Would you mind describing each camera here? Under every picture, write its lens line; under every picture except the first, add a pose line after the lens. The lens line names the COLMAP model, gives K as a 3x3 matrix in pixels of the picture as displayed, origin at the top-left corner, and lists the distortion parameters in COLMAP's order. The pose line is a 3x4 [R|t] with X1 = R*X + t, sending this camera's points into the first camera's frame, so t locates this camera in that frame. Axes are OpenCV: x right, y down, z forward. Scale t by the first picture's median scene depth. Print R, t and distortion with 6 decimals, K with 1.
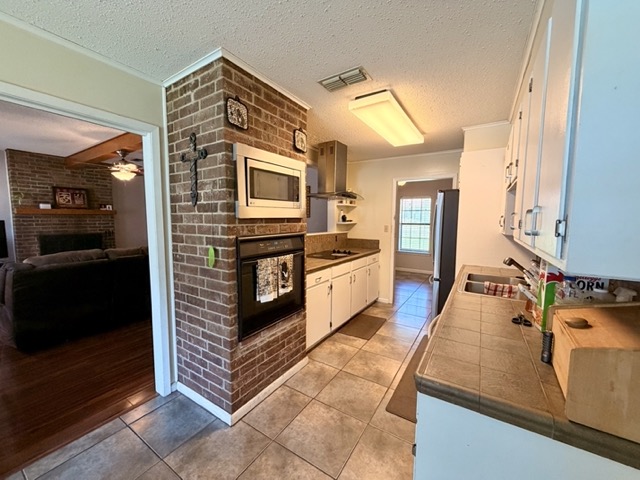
lens RADIAL K [[255.5, 0, 318.8], [0, 255.5, 241.3], [0, 0, 1]] dist [-0.000063, -0.000477]
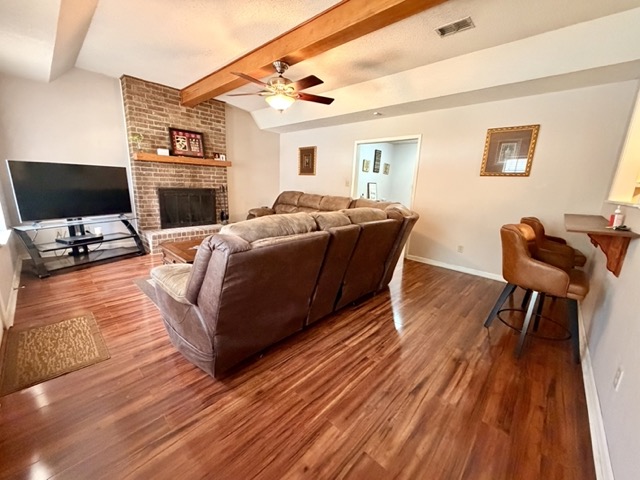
lens RADIAL K [[255.5, 0, 318.6], [0, 255.5, 240.9], [0, 0, 1]] dist [-0.000063, -0.000477]
pose [[0.983954, 0.071331, -0.163545, -0.409625], [-0.048815, 0.989259, 0.137780, 0.007096], [0.171617, -0.127586, 0.976867, 0.236808]]
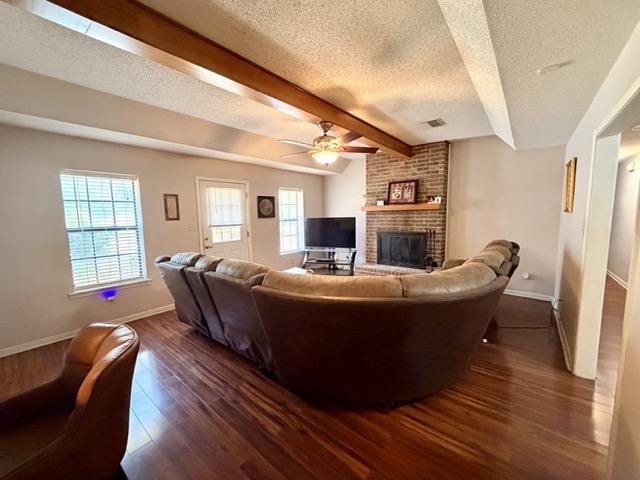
lens RADIAL K [[255.5, 0, 317.6], [0, 255.5, 241.8], [0, 0, 1]] dist [-0.000063, -0.000477]
pose [[-0.116273, 0.101264, -0.988042, -0.015009], [-0.069473, 0.991523, 0.109797, -0.076788], [0.990785, 0.081408, -0.108252, 0.845230]]
